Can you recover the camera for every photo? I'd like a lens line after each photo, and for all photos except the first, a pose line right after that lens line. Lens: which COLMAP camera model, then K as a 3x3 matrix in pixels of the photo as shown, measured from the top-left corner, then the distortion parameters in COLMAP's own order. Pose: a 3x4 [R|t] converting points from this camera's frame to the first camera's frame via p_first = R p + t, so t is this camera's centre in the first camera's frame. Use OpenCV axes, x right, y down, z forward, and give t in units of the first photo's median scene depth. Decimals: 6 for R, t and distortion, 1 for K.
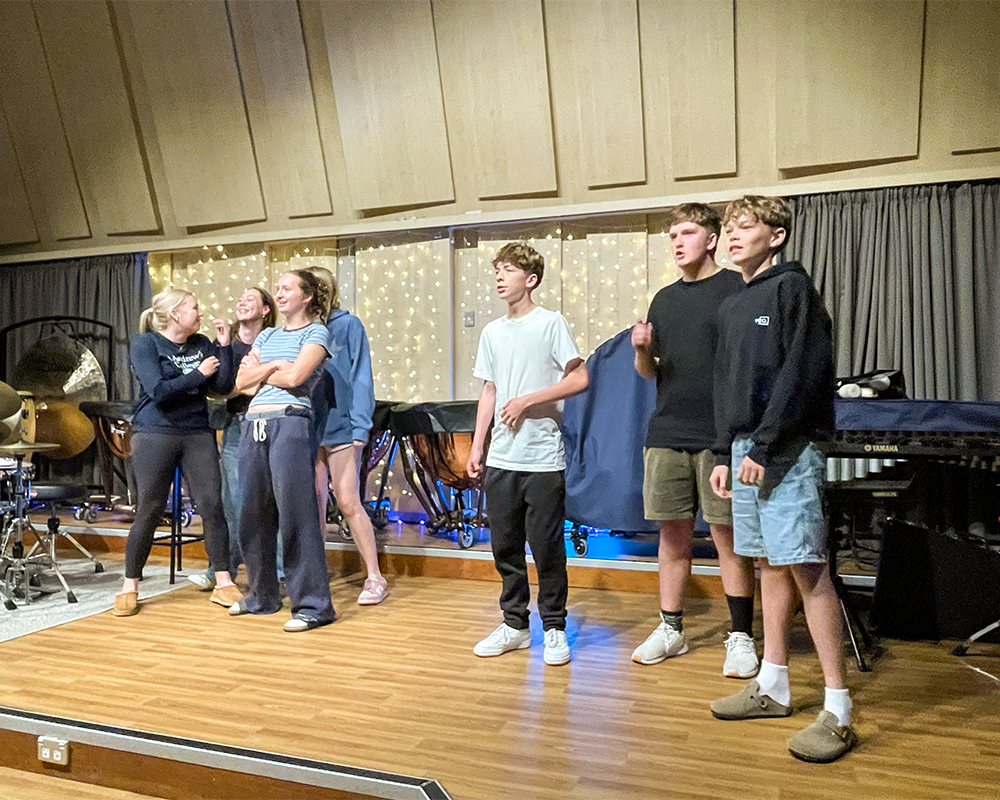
lens RADIAL K [[901.3, 0, 439.6], [0, 901.3, 417.8], [0, 0, 1]] dist [0.020287, -0.049783]
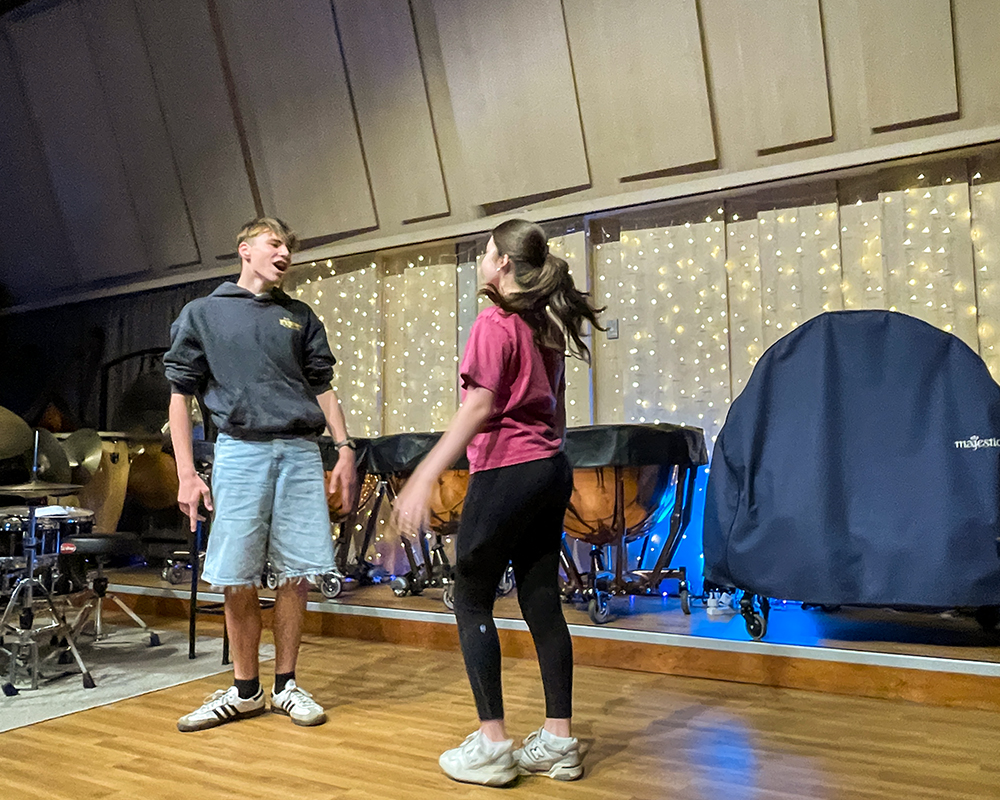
lens RADIAL K [[901.3, 0, 506.4], [0, 901.3, 394.9], [0, 0, 1]] dist [0.020287, -0.049783]
pose [[0.987574, -0.023354, -0.155411, 0.066690], [0.009180, 0.995781, -0.091299, 0.021522], [0.156887, 0.088738, 0.983622, 0.216134]]
